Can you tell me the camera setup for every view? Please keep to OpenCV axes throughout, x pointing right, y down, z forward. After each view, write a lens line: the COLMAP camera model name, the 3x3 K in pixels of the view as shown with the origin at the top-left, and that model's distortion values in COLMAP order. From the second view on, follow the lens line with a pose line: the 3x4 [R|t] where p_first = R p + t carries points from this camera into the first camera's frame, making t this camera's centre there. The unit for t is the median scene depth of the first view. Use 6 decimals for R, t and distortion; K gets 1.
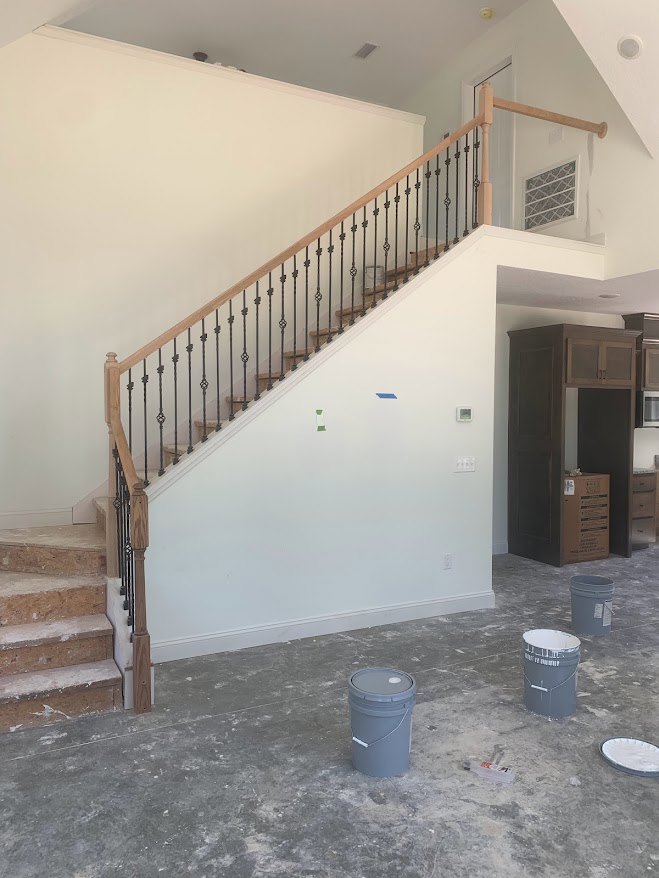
lens RADIAL K [[662.7, 0, 329.5], [0, 662.7, 439.0], [0, 0, 1]] dist [0.036749, -0.000573]
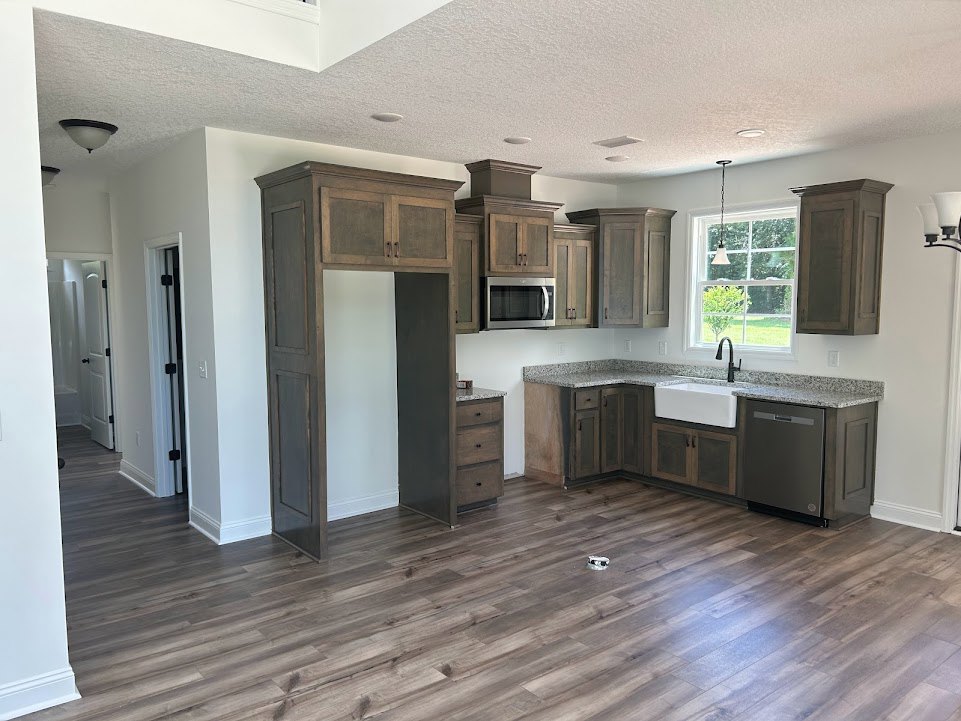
lens RADIAL K [[723.4, 0, 480.5], [0, 723.4, 360.5], [0, 0, 1]] dist [0.078604, -0.102508]
pose [[0.977868, -0.025072, 0.207714, 0.444375], [0.016678, 0.998976, 0.042061, -0.025215], [-0.208556, -0.037666, 0.977285, 0.400889]]
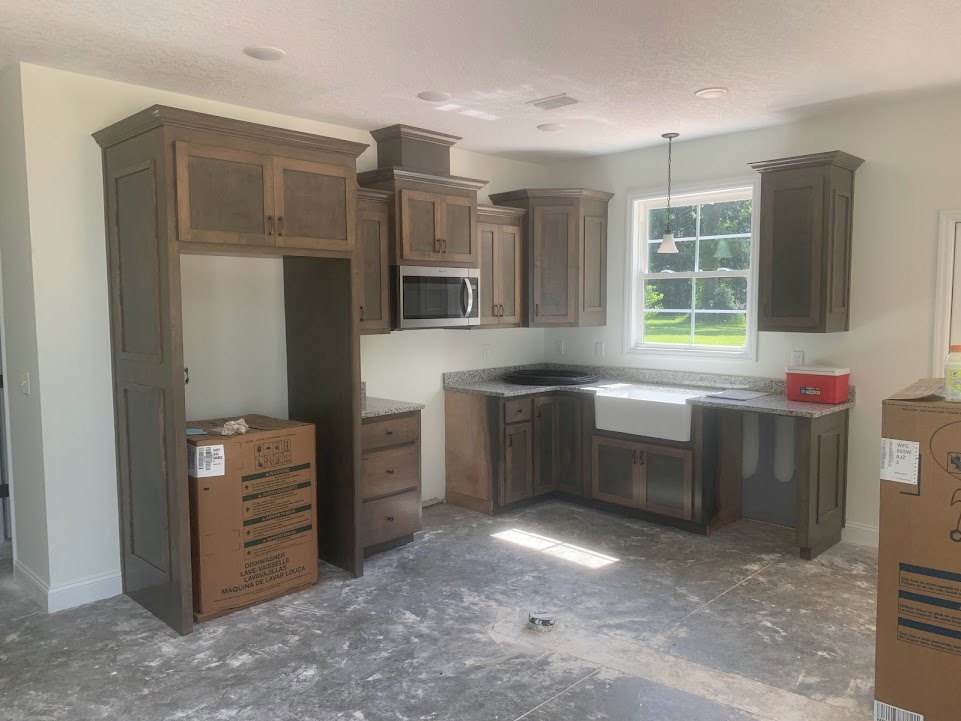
lens RADIAL K [[725.3, 0, 464.8], [0, 725.3, 359.8], [0, 0, 1]] dist [0.036749, -0.000573]
pose [[0.953568, -0.034345, 0.299213, 0.486265], [0.024122, 0.998994, 0.037792, -0.019956], [-0.300210, -0.028820, 0.953438, 0.574144]]
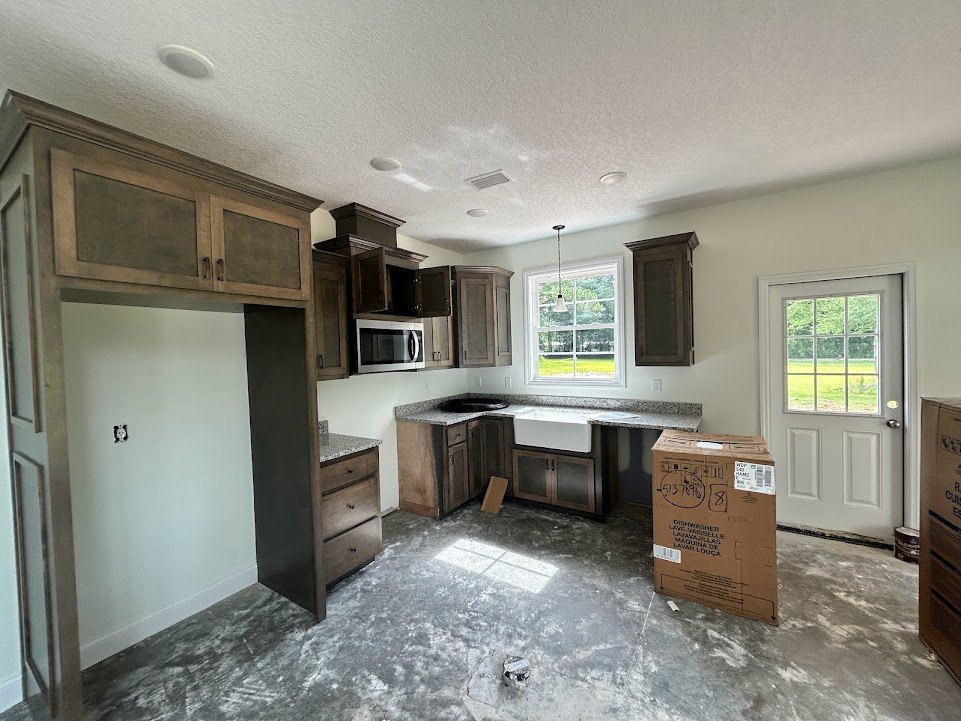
lens RADIAL K [[387.6, 0, 480.5], [0, 387.6, 360.5], [0, 0, 1]] dist [0.000459, 0.000305]
pose [[0.866343, -0.042583, 0.497630, 0.556114], [0.056099, 0.998350, -0.012234, -0.028707], [-0.496288, 0.038516, 0.867303, 0.886112]]
